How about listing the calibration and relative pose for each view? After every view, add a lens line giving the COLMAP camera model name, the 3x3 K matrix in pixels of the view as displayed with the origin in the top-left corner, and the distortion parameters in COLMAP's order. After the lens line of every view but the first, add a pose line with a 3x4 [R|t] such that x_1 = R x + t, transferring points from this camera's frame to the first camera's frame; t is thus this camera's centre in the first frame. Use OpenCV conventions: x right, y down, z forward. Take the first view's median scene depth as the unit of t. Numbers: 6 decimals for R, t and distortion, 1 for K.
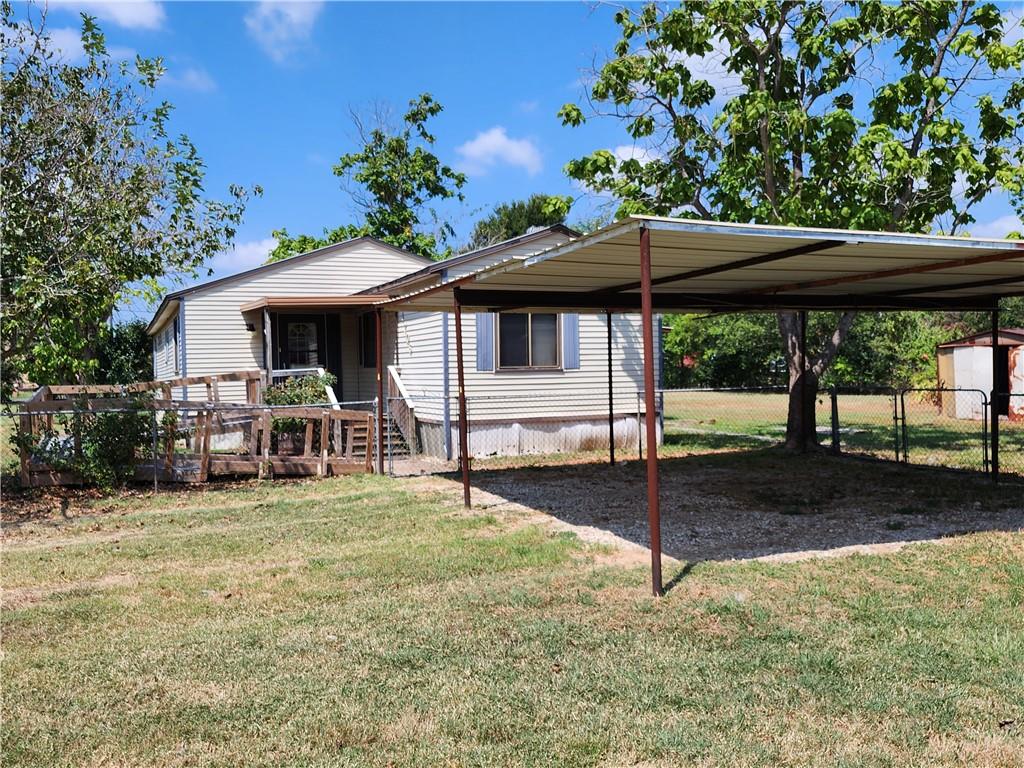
lens RADIAL K [[926.1, 0, 517.3], [0, 926.1, 385.1], [0, 0, 1]] dist [0.125953, -0.008312]
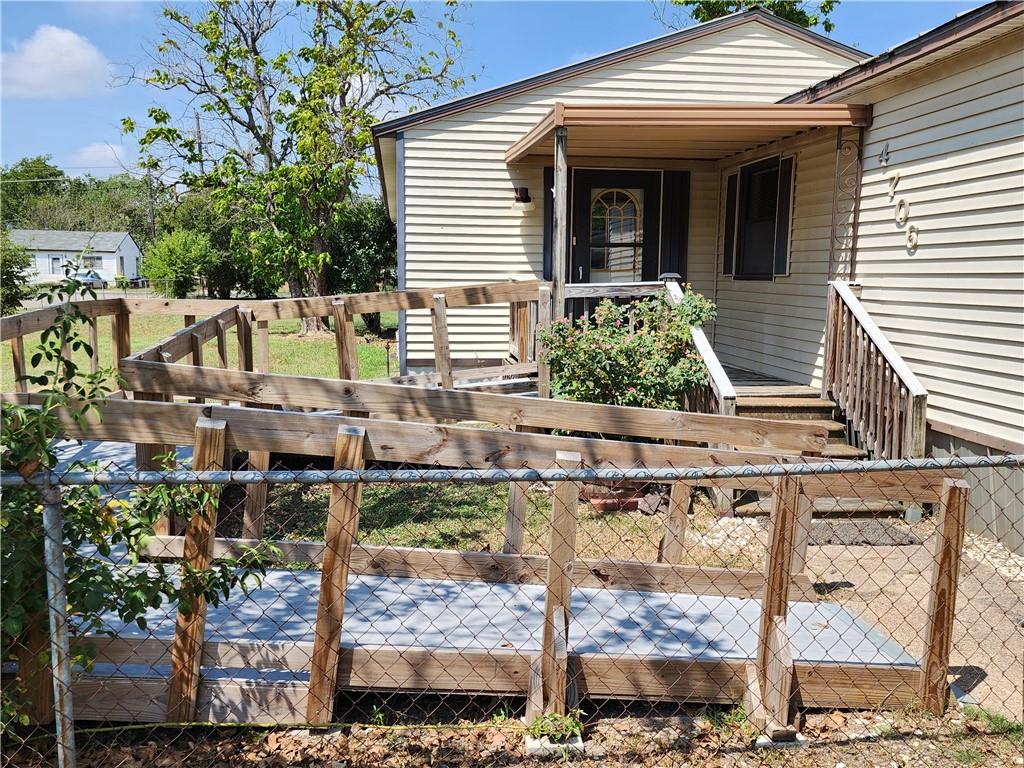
lens RADIAL K [[926.1, 0, 513.1], [0, 926.1, 385.6], [0, 0, 1]] dist [0.125953, -0.008312]
pose [[0.958538, 0.069413, -0.276382, -0.154357], [-0.040994, 0.993380, 0.107310, -0.012848], [0.282001, -0.091530, 0.955038, 0.547797]]
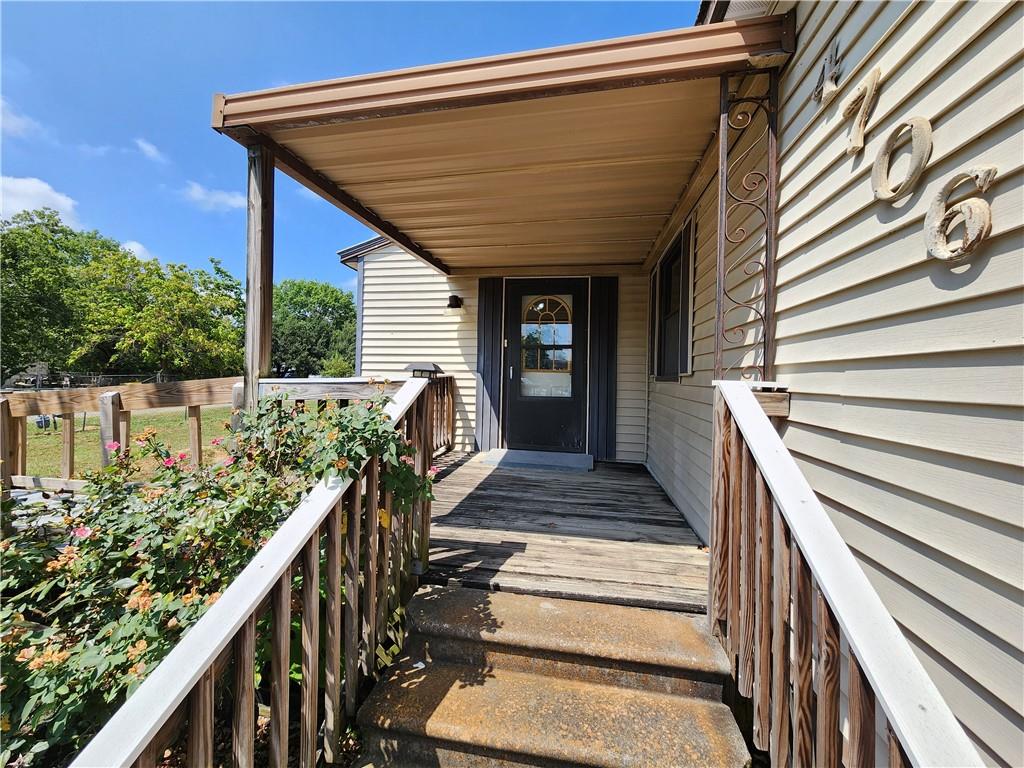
lens RADIAL K [[421.0, 0, 507.4], [0, 421.0, 380.7], [0, 0, 1]] dist [0.006607, -0.000285]
pose [[0.834059, 0.044320, -0.549893, -0.125635], [-0.050704, 0.998707, 0.003587, -0.017906], [0.549341, 0.024890, 0.835228, 0.891126]]
